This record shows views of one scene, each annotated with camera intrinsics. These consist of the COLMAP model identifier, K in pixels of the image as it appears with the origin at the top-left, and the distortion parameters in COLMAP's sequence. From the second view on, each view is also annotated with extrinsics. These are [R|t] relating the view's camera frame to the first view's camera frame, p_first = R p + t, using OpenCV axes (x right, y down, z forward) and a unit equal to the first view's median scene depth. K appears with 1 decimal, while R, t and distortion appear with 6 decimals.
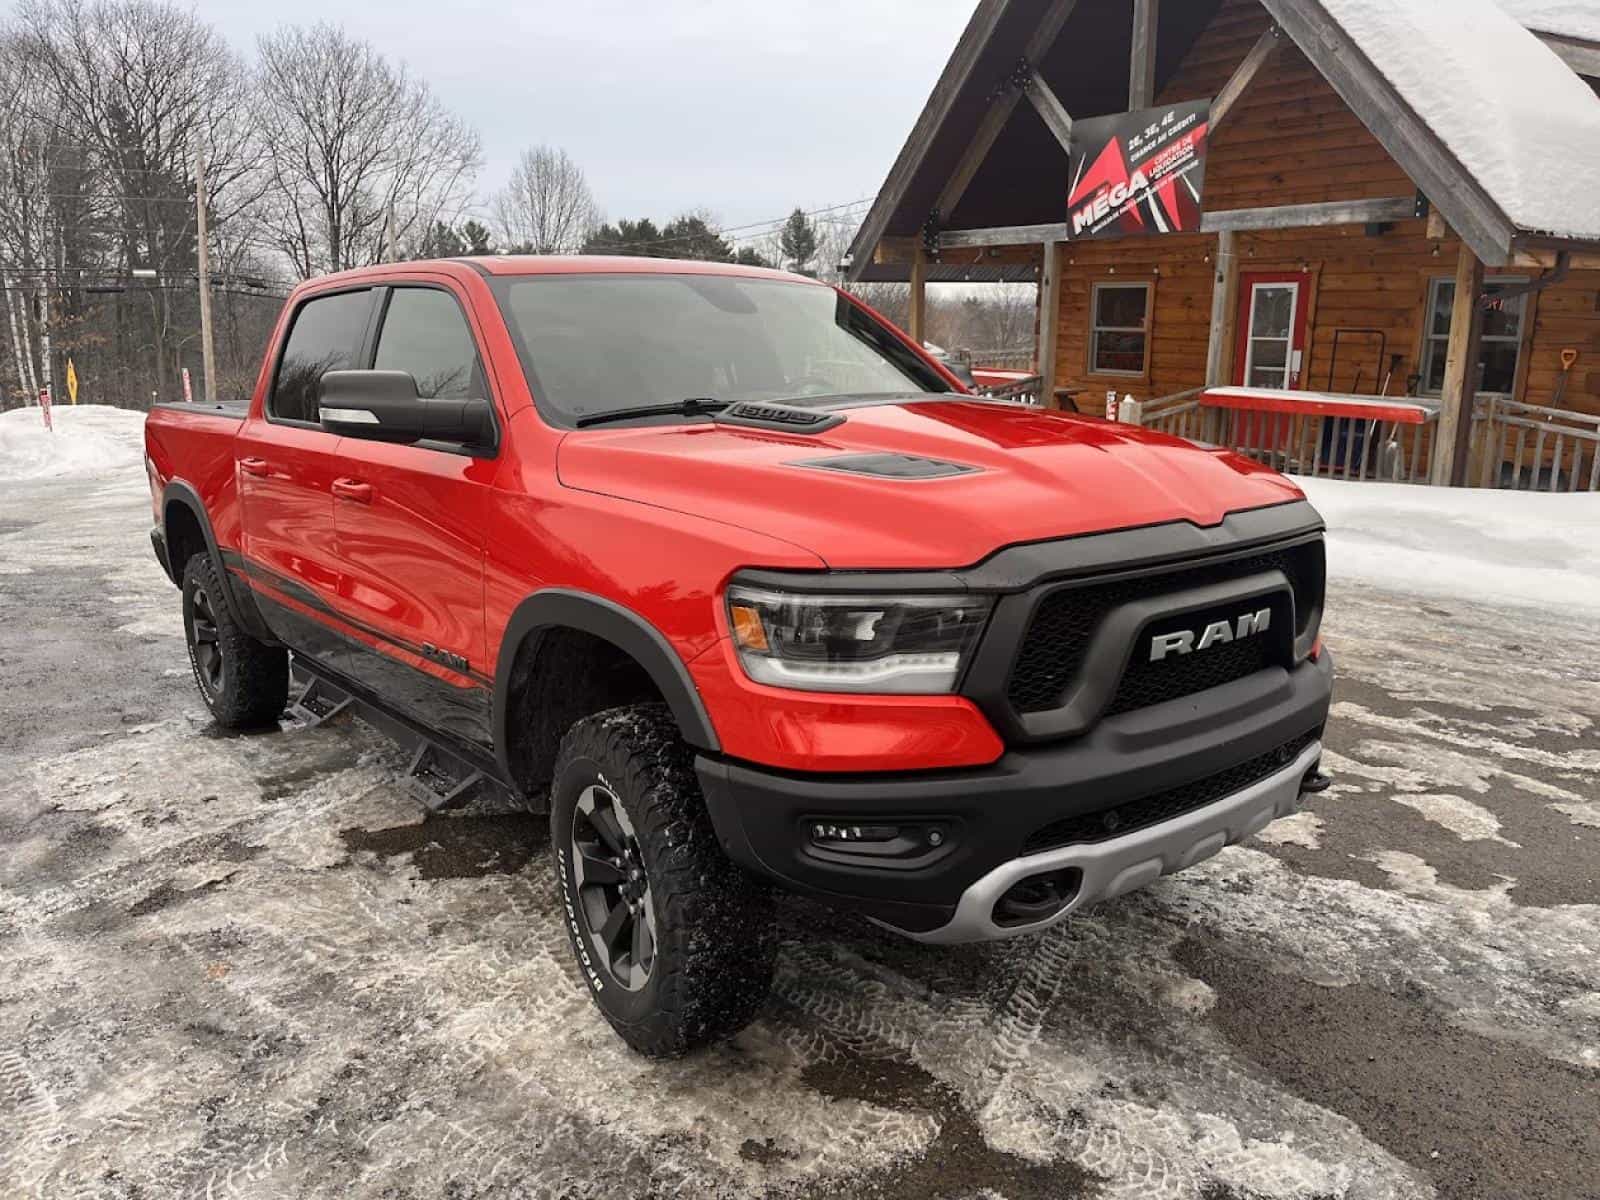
lens RADIAL K [[1347.7, 0, 800.0], [0, 1347.7, 600.0], [0, 0, 1]] dist [0.003226, -0.000516]
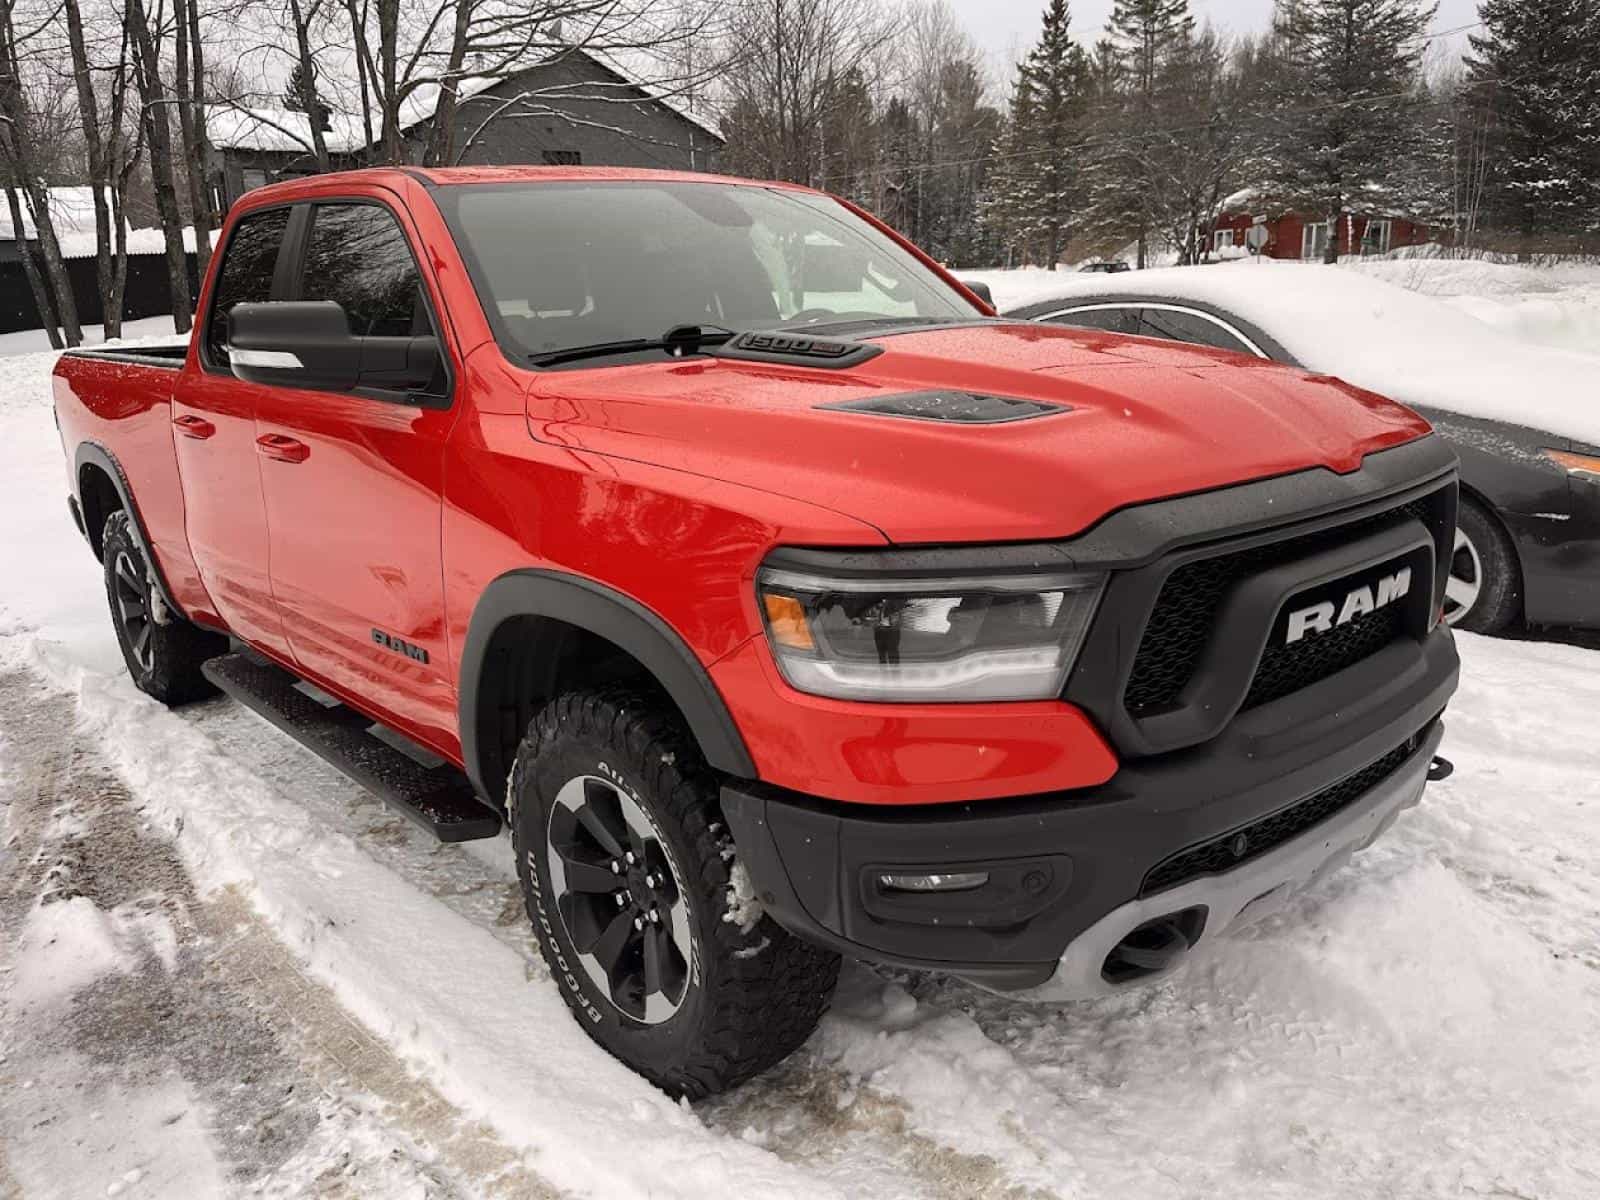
lens RADIAL K [[1159.4, 0, 806.5], [0, 1159.4, 586.7], [0, 0, 1]] dist [-0.001354, -0.005848]
pose [[0.997478, -0.035945, 0.061205, -0.058134], [0.032128, 0.997544, 0.062241, -0.035944], [-0.063292, -0.060117, 0.996183, 0.293944]]
